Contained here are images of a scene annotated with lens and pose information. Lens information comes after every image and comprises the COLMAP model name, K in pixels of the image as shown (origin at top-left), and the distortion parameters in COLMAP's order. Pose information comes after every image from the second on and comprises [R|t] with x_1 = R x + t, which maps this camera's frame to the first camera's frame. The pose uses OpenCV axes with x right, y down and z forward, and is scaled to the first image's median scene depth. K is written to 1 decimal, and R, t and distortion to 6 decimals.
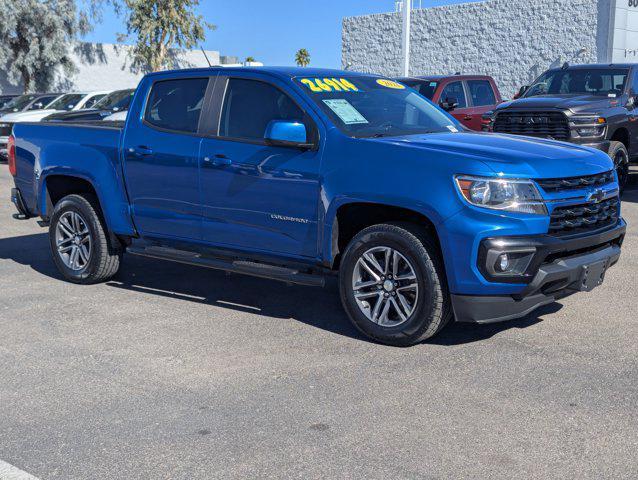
lens RADIAL K [[828.7, 0, 331.4], [0, 828.7, 239.9], [0, 0, 1]] dist [0.063791, -0.082096]
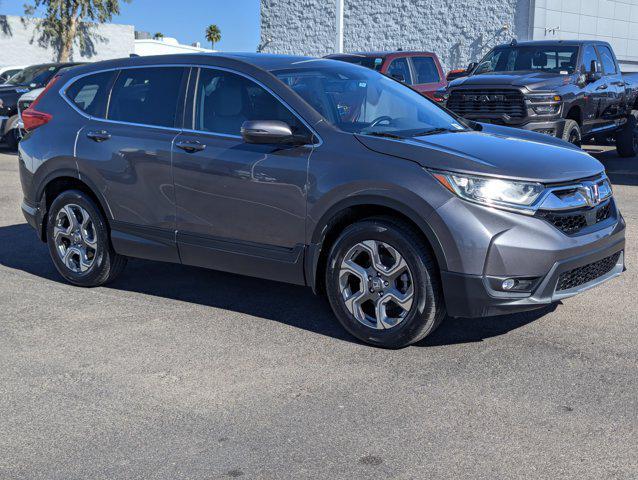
lens RADIAL K [[828.7, 0, 331.4], [0, 828.7, 239.9], [0, 0, 1]] dist [0.063791, -0.082096]
pose [[0.994563, -0.016633, 0.102795, -0.015705], [0.014001, 0.999557, 0.026281, -0.002473], [-0.103187, -0.024699, 0.994355, 0.019277]]
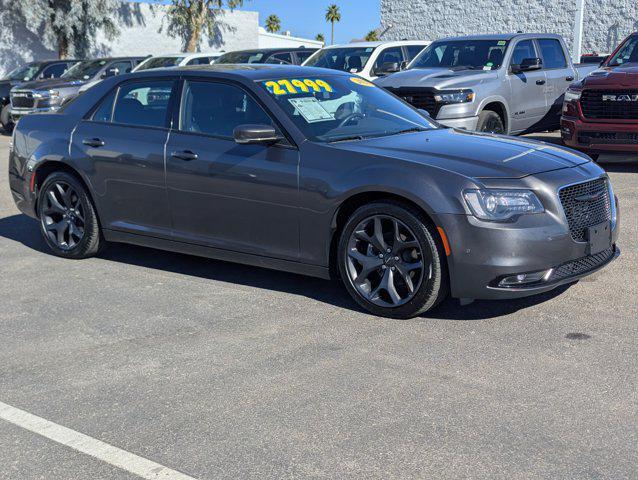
lens RADIAL K [[828.7, 0, 331.4], [0, 828.7, 239.9], [0, 0, 1]] dist [0.063791, -0.082096]
pose [[0.999551, -0.011358, 0.027745, -0.115040], [0.010303, 0.999229, 0.037875, -0.015469], [-0.028154, -0.037572, 0.998897, 0.107554]]
